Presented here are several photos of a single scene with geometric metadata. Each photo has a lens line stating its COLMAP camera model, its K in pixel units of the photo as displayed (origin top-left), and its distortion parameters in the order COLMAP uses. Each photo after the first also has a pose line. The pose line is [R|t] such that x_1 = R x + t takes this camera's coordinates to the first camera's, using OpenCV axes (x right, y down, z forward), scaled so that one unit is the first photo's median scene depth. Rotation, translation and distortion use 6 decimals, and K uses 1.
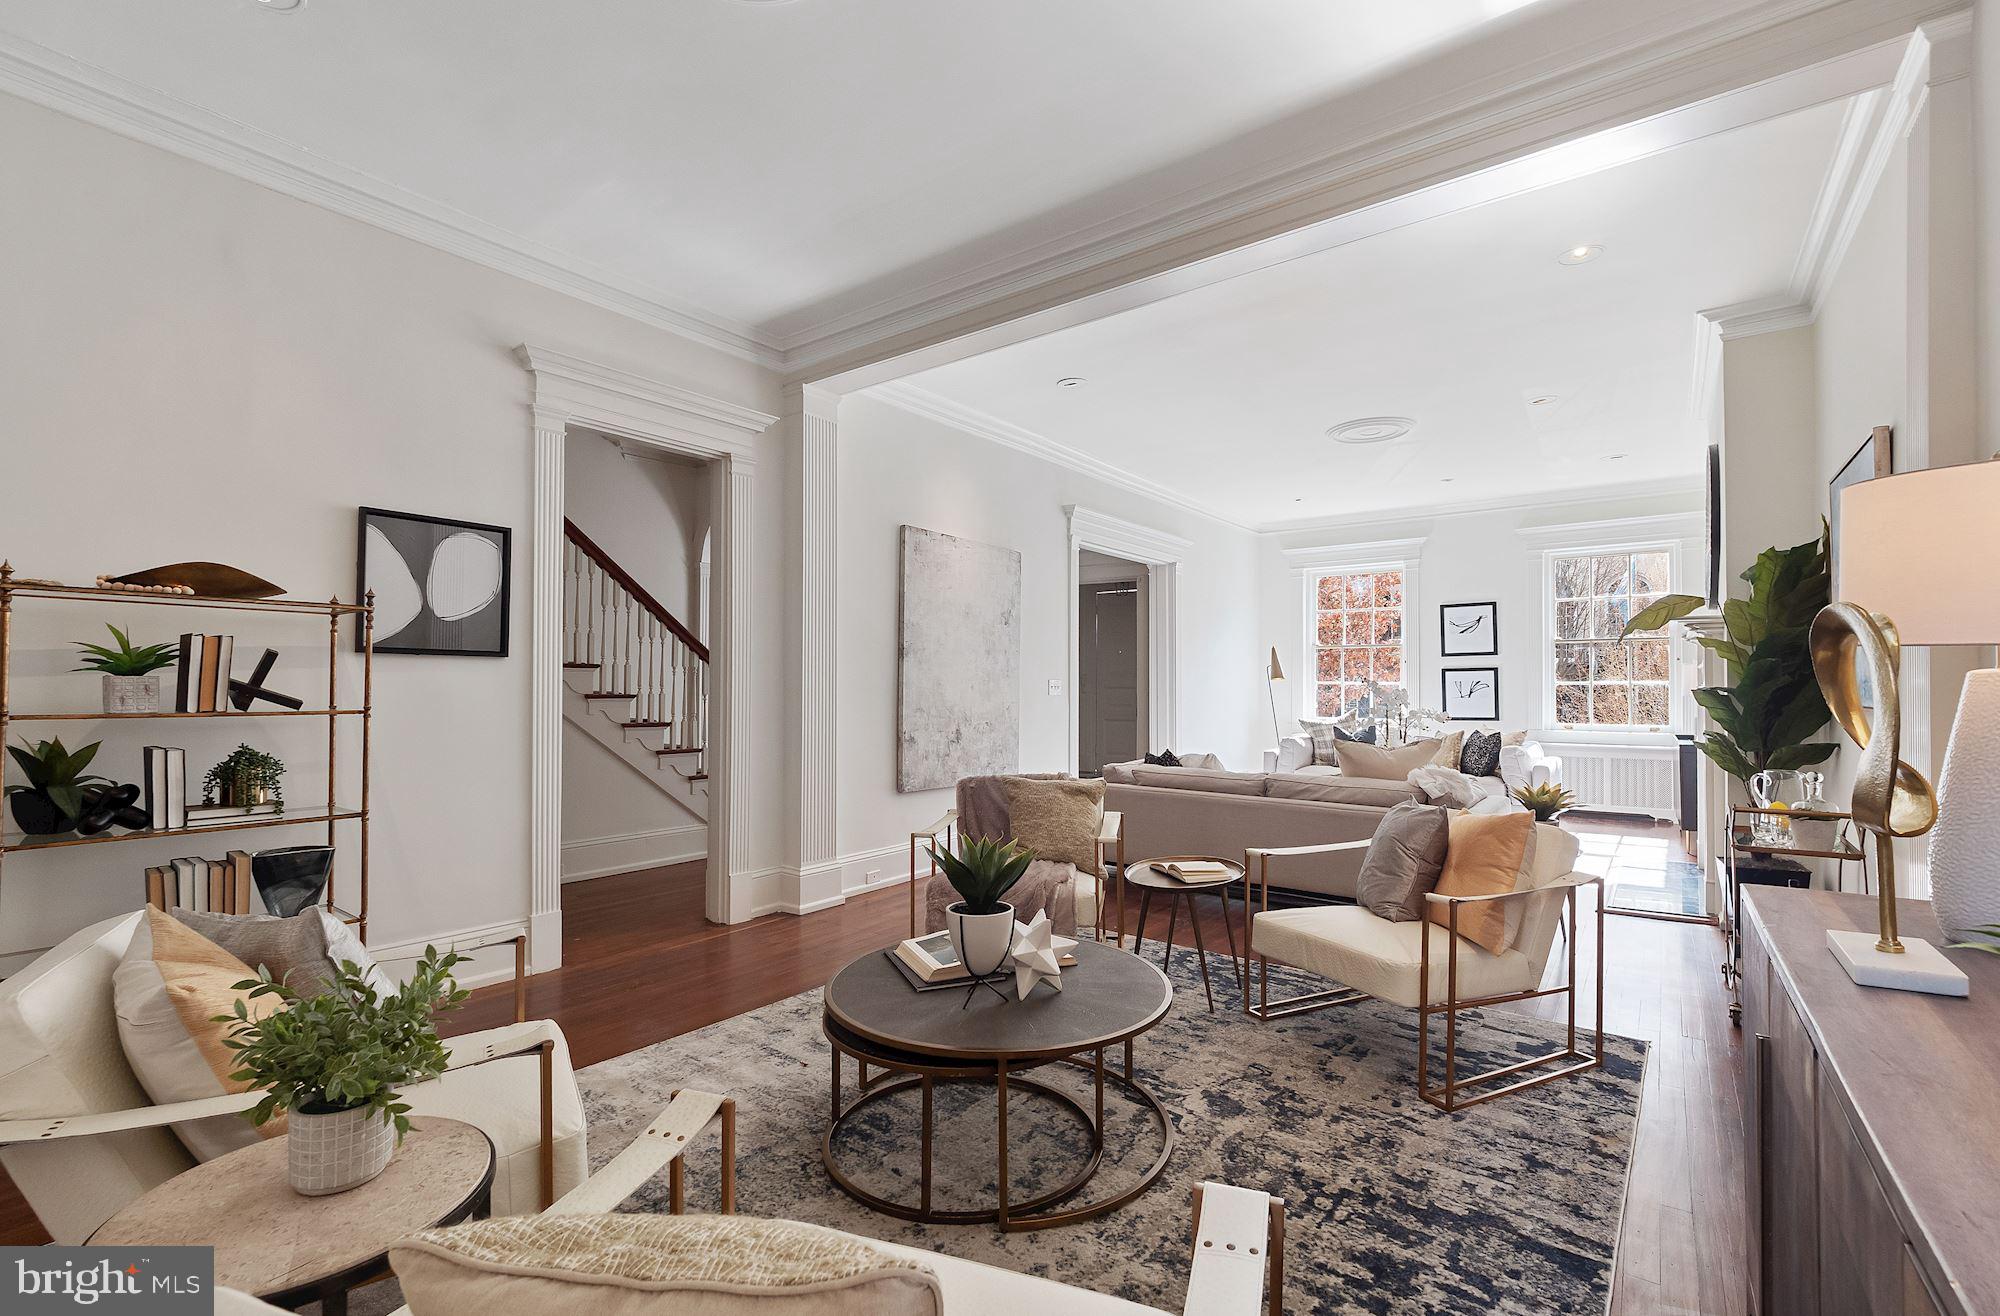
lens RADIAL K [[879.2, 0, 996.1], [0, 879.2, 668.9], [0, 0, 1]] dist [0.000369, 0.000067]
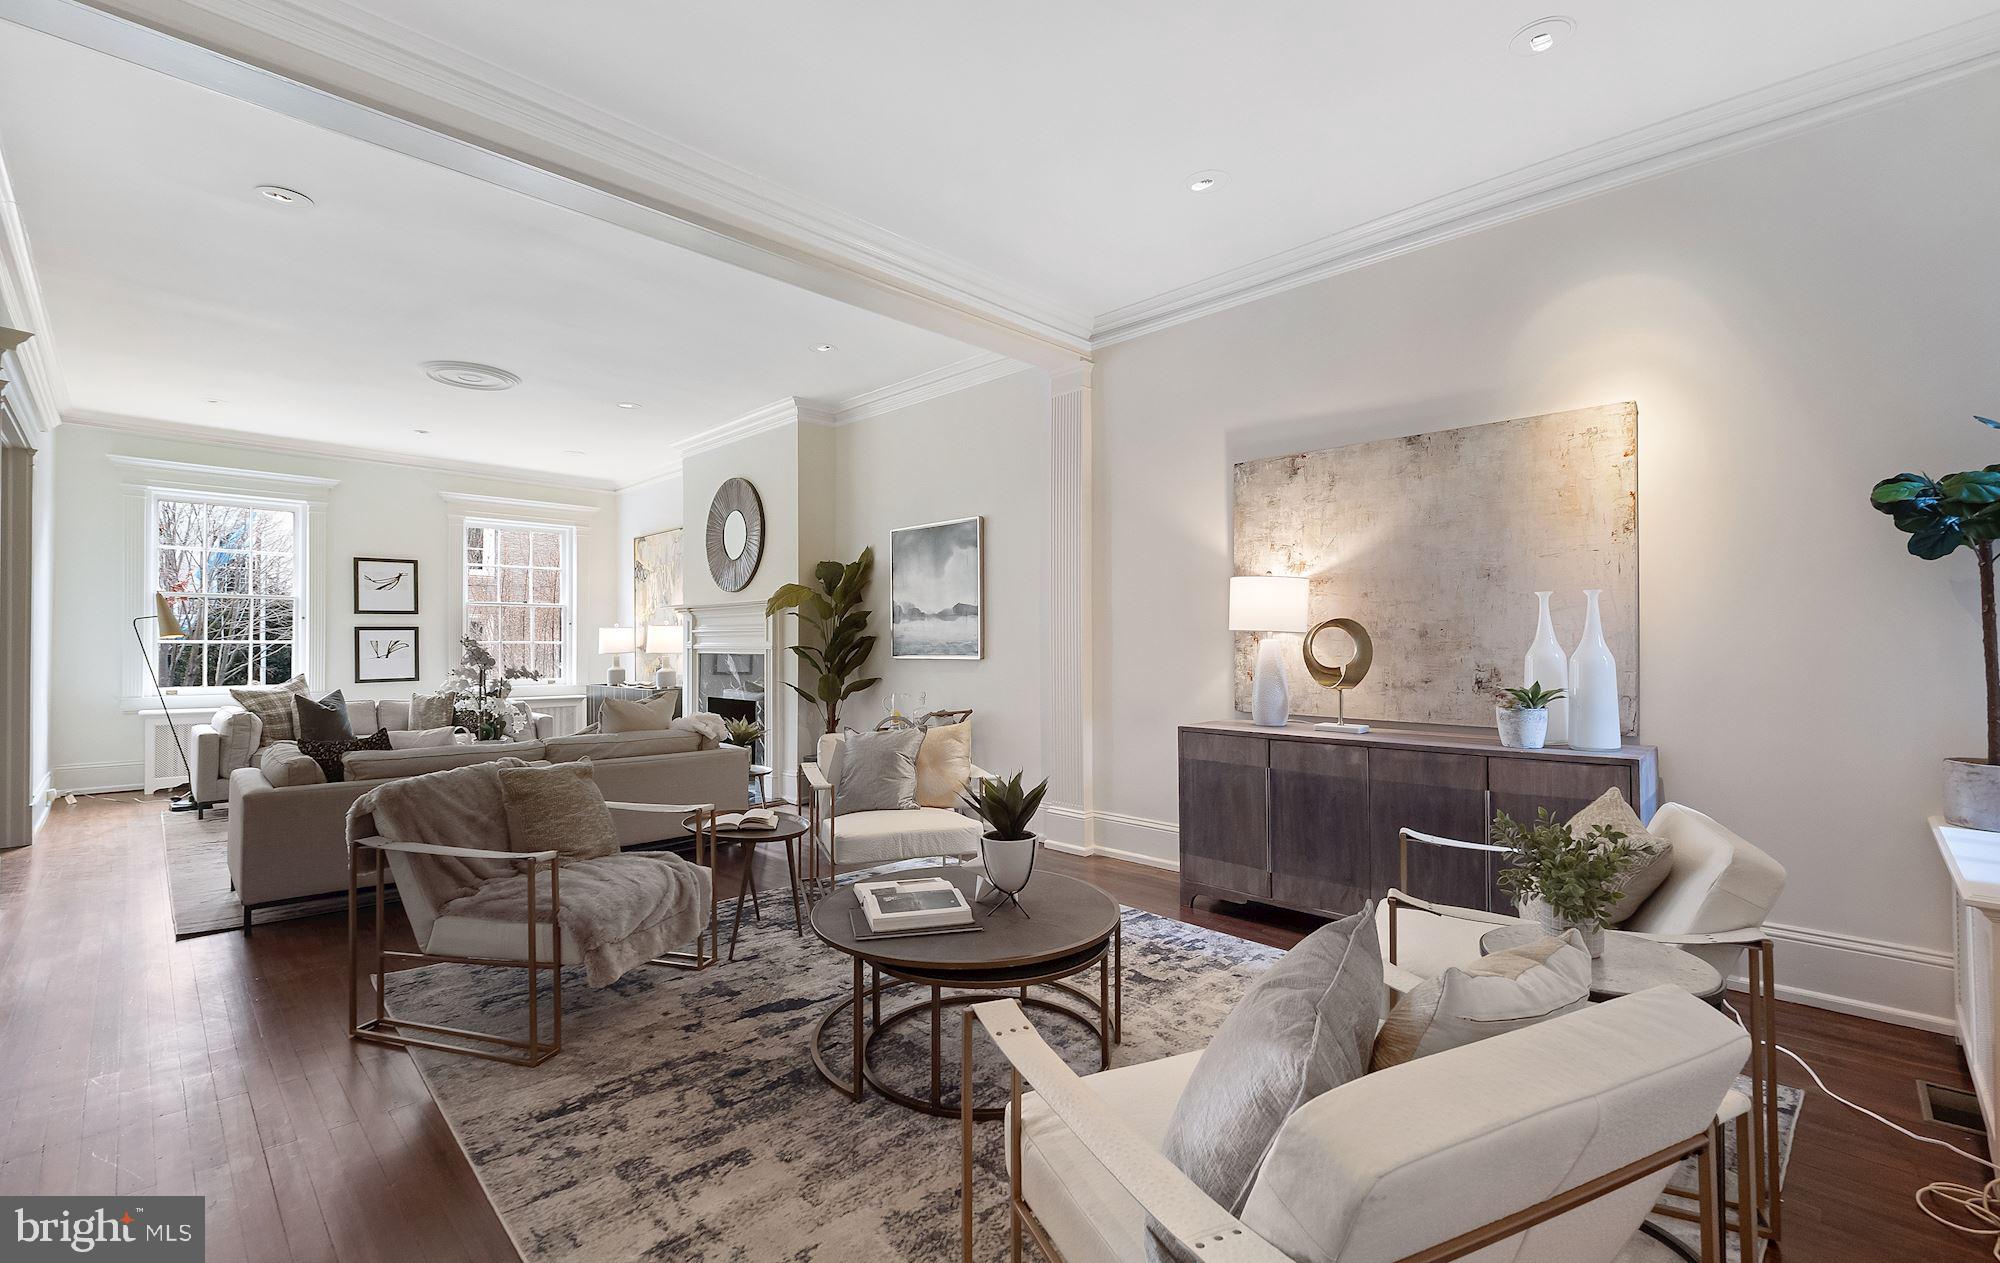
lens RADIAL K [[867.0, 0, 989.4], [0, 867.0, 636.9], [0, 0, 1]] dist [0.004081, 0.000119]
pose [[0.152729, 0.005706, 0.988252, -0.296127], [-0.016022, 0.999866, -0.003297, 0.002649], [-0.988138, -0.015330, 0.152800, 0.215270]]
